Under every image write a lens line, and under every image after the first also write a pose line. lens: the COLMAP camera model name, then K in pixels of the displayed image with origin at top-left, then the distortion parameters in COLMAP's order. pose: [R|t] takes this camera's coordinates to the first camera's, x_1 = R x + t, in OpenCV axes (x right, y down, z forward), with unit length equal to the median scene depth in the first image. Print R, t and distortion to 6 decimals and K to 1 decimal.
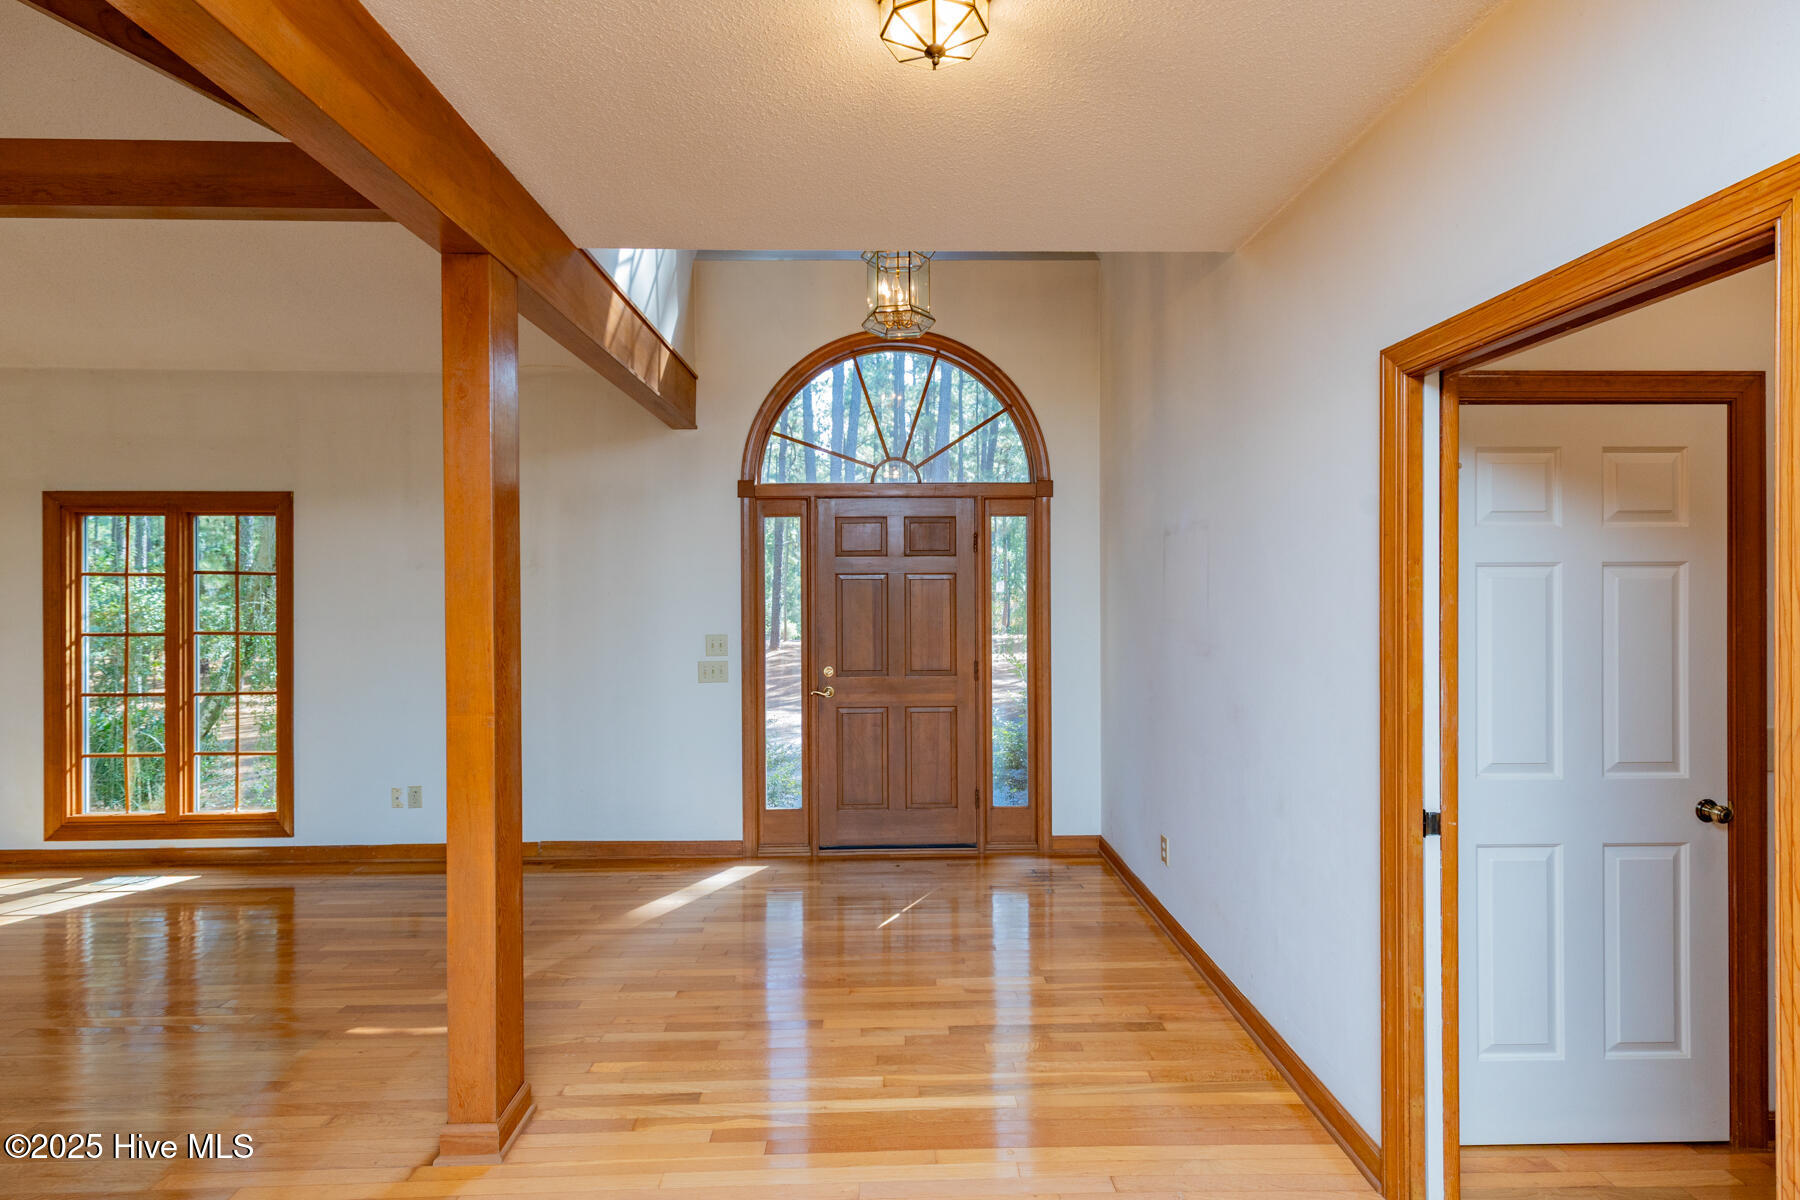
lens RADIAL K [[801.0, 0, 898.8], [0, 801.0, 595.3], [0, 0, 1]] dist [0.015920, -0.000012]
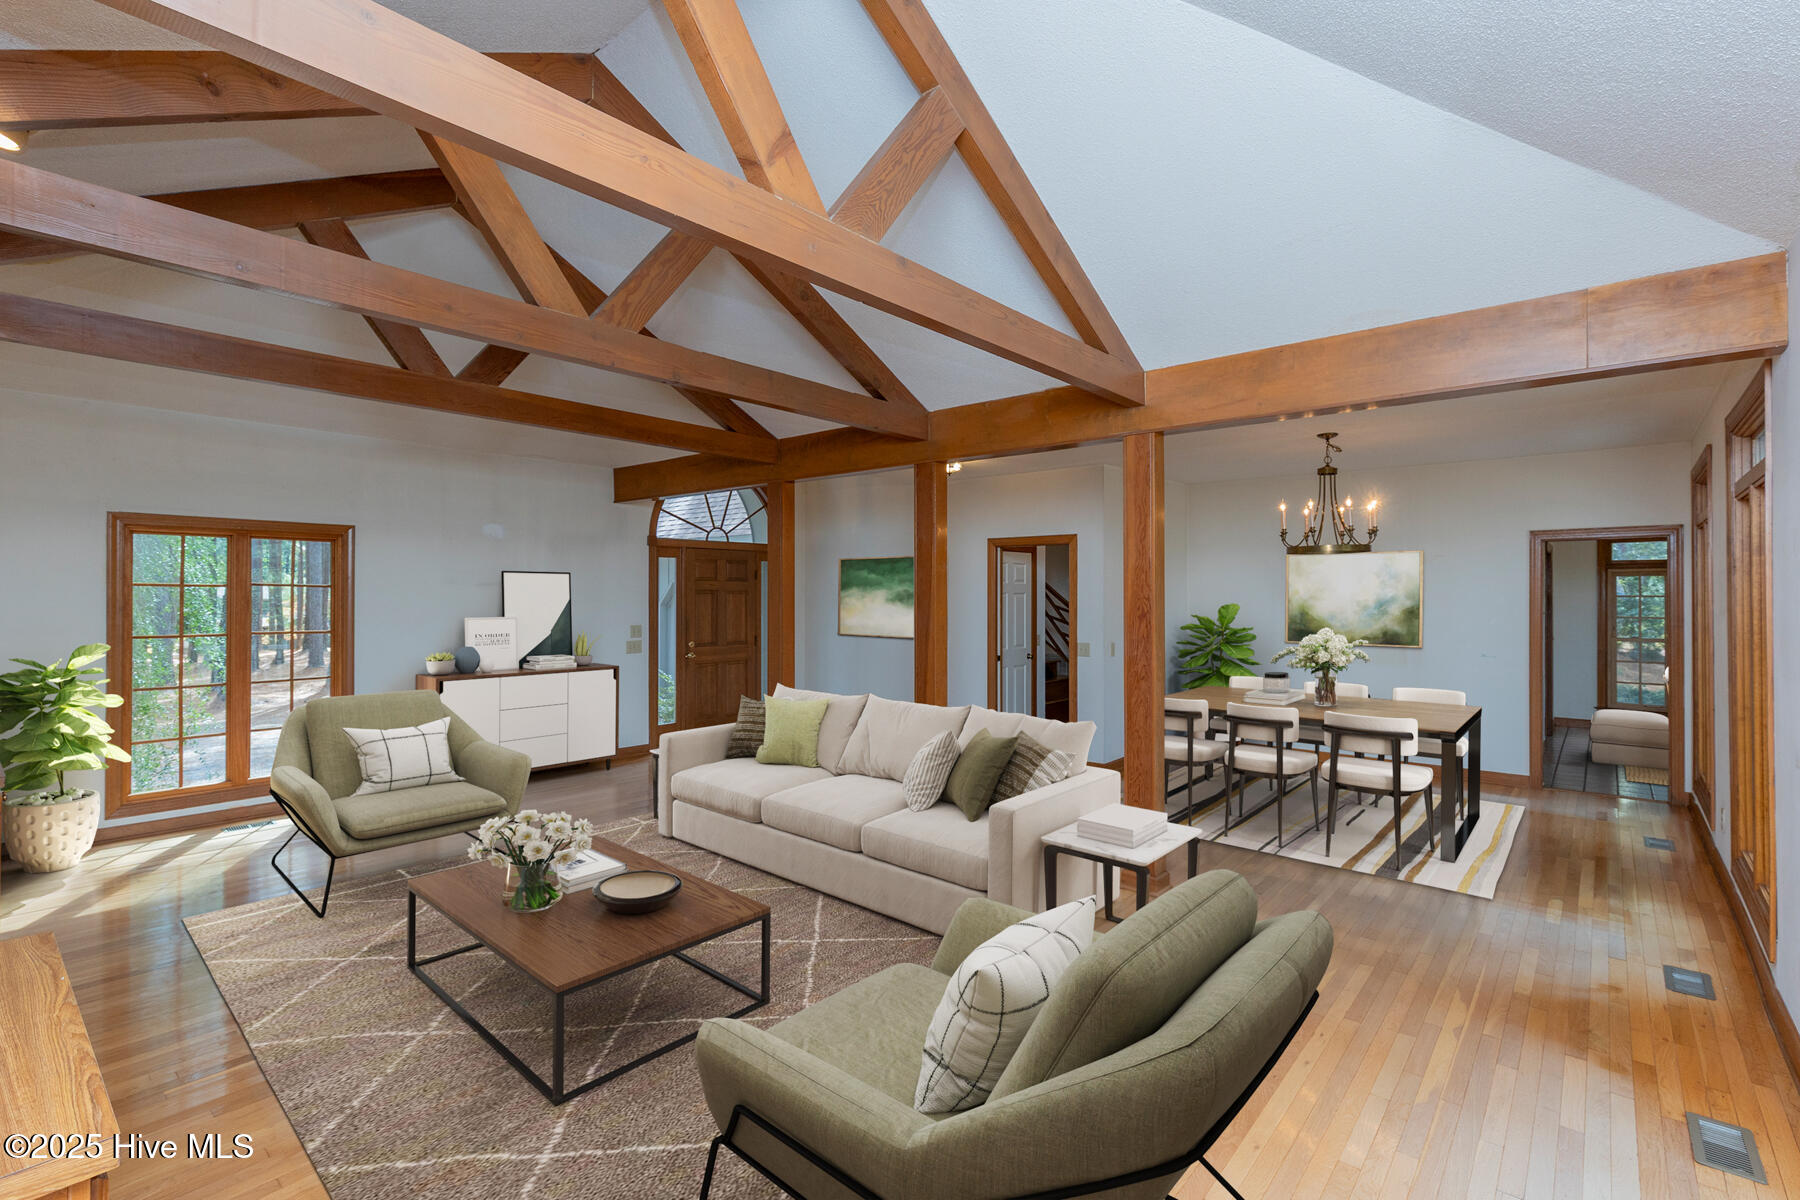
lens RADIAL K [[801.0, 0, 907.3], [0, 801.0, 595.0], [0, 0, 1]] dist [0.015920, -0.000012]
pose [[0.677777, 0.005989, 0.735244, -1.087947], [0.000203, 0.999965, -0.008333, -0.000586], [-0.735268, 0.005797, 0.677752, -0.580115]]
